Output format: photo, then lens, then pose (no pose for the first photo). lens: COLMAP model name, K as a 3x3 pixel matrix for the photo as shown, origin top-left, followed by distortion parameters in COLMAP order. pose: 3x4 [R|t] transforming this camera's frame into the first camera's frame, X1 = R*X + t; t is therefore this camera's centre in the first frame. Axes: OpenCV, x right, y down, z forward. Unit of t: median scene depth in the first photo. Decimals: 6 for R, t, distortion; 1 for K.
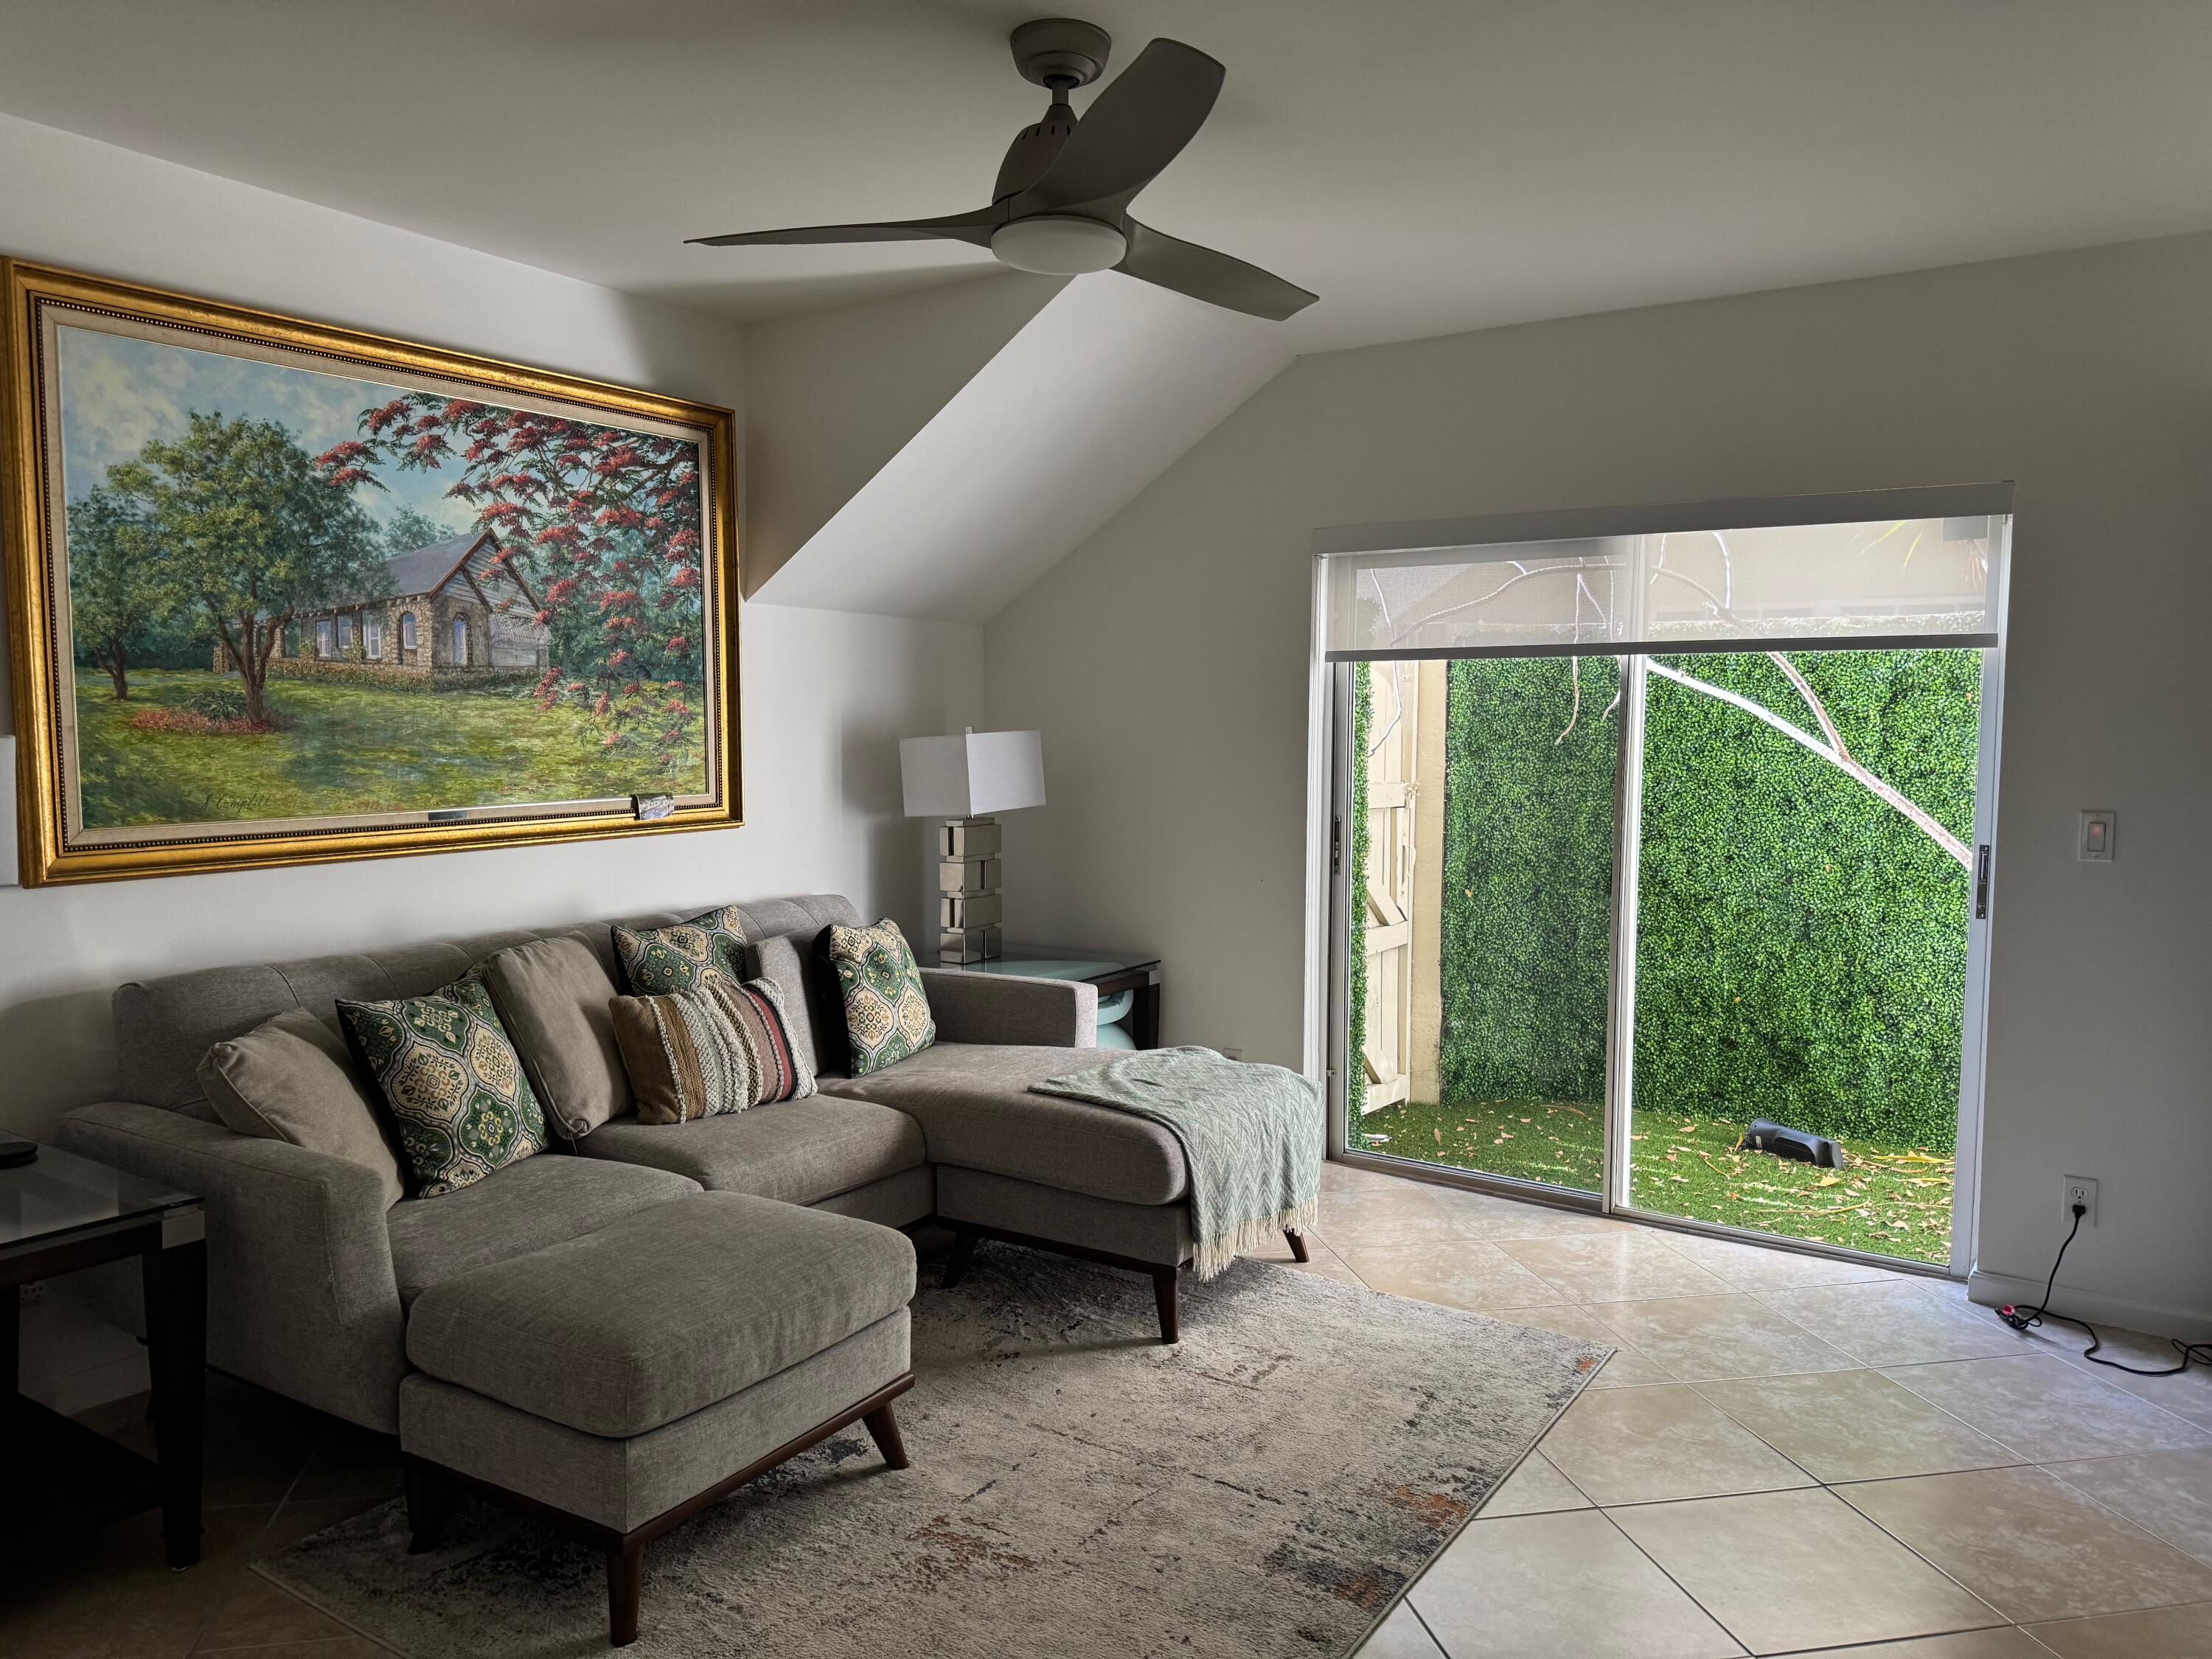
lens RADIAL K [[1561.5, 0, 1096.4], [0, 1561.5, 839.5], [0, 0, 1]] dist [0.023393, -0.029695]
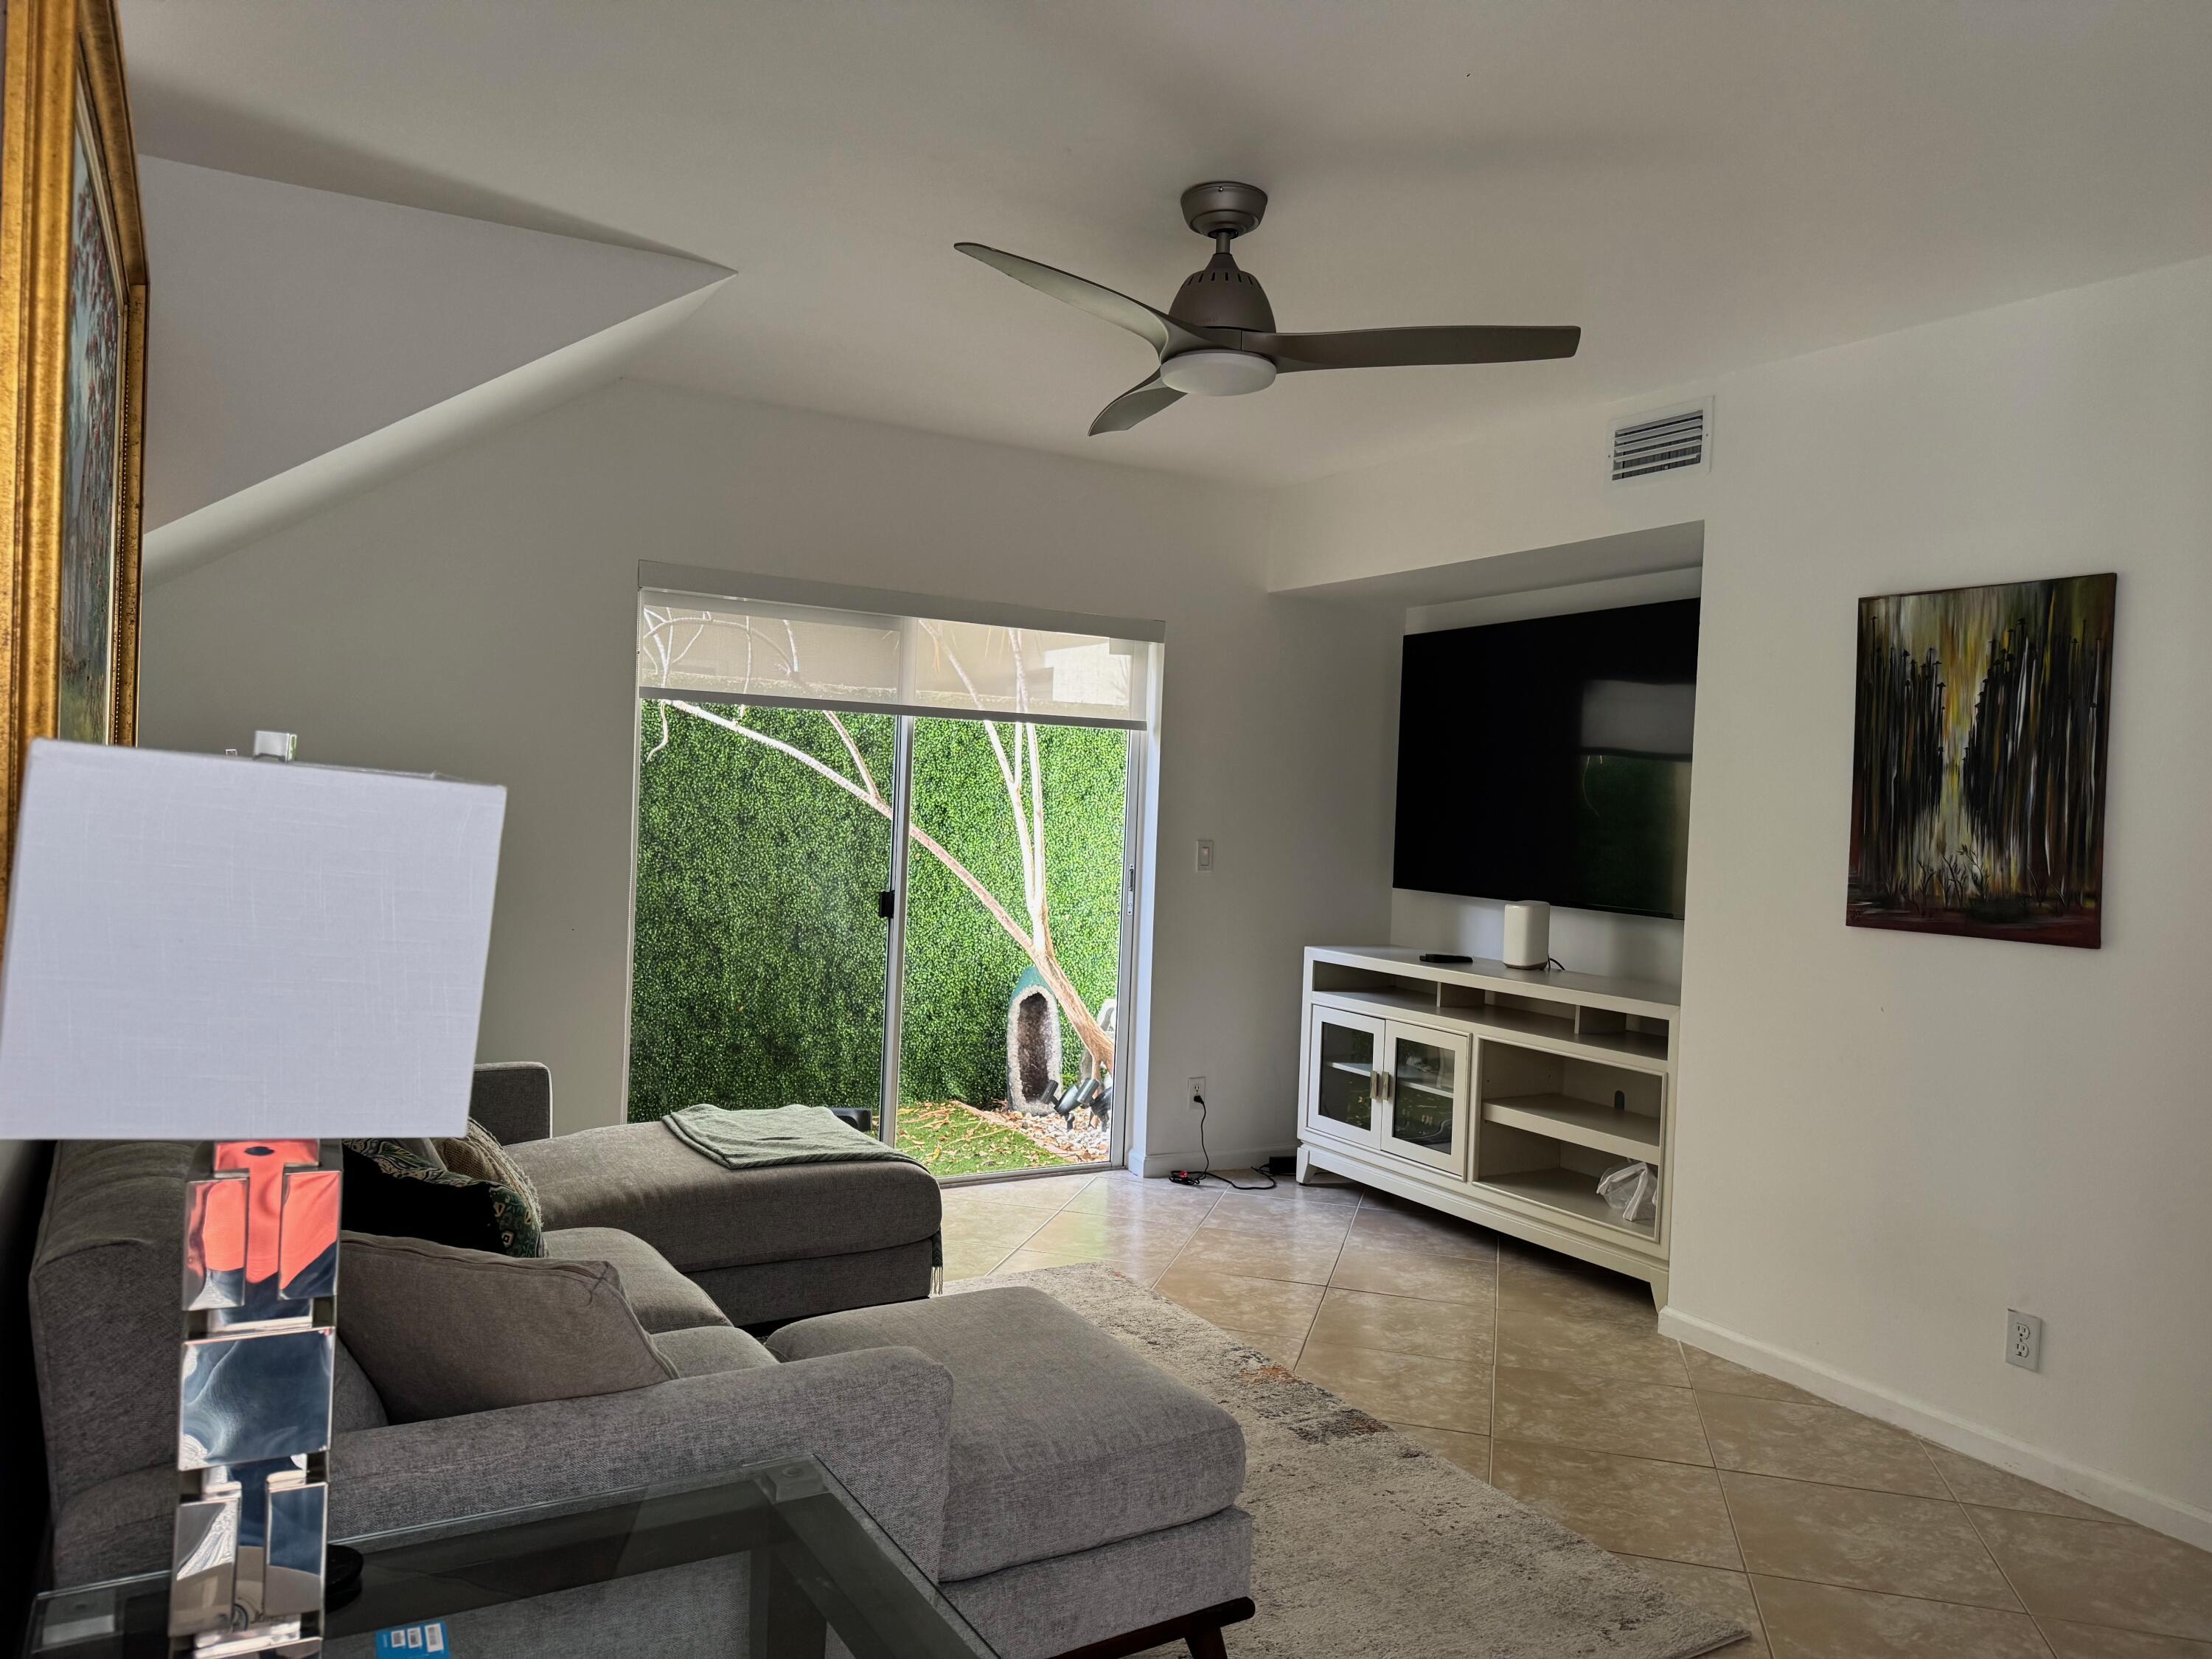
lens RADIAL K [[1564.8, 0, 1106.0], [0, 1564.8, 829.5], [0, 0, 1]] dist [0.077772, -0.031230]
pose [[0.435349, -0.014369, 0.900147, -0.556474], [0.032897, 0.999459, 0.000044, -0.021745], [-0.899661, 0.029593, 0.435586, 0.282697]]
